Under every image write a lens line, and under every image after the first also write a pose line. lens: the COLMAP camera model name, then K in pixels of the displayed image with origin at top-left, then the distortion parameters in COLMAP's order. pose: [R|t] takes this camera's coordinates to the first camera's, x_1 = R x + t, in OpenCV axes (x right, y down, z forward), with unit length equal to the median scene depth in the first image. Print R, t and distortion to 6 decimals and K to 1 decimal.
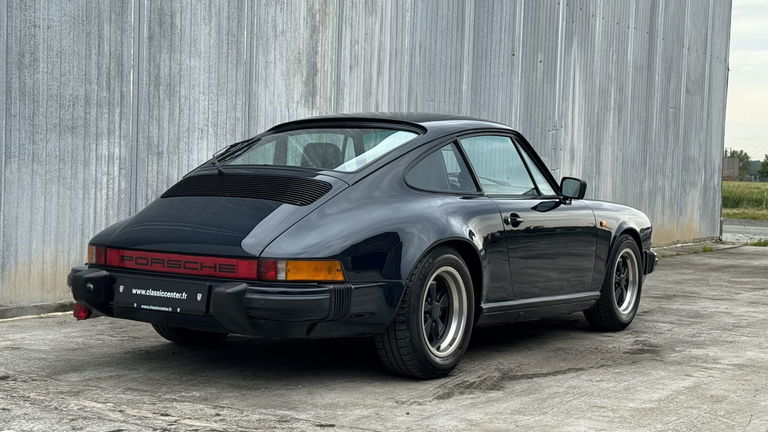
lens RADIAL K [[1122.6, 0, 387.1], [0, 1122.6, 221.3], [0, 0, 1]] dist [0.123058, 0.000000]
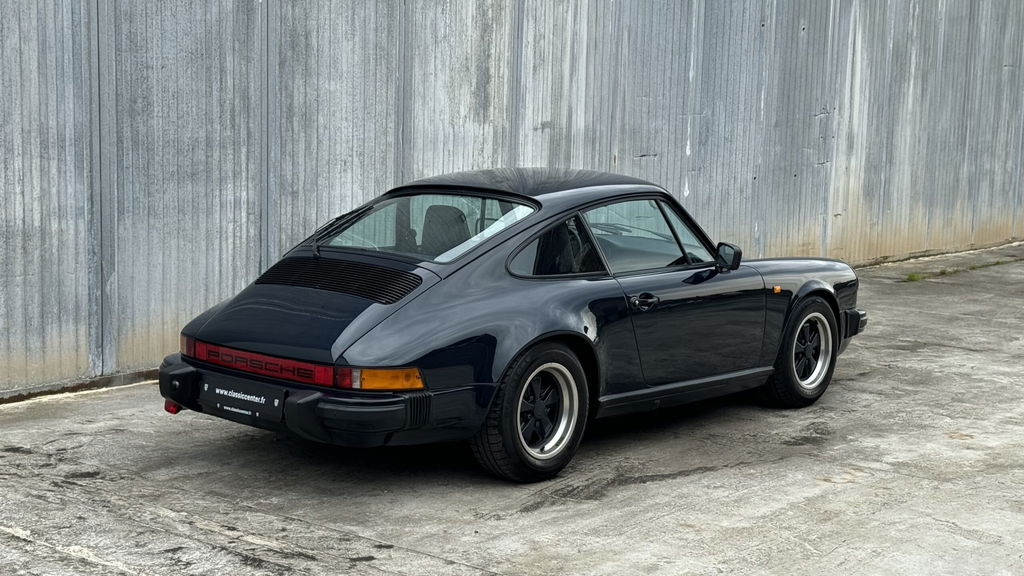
lens RADIAL K [[1496.8, 0, 508.7], [0, 1496.8, 284.6], [0, 0, 1]] dist [0.123058, 0.000000]
pose [[0.990963, 0.008968, -0.133838, 0.150657], [0.002260, 0.996505, 0.083501, -0.104731], [0.134119, -0.083049, 0.987479, -0.182370]]
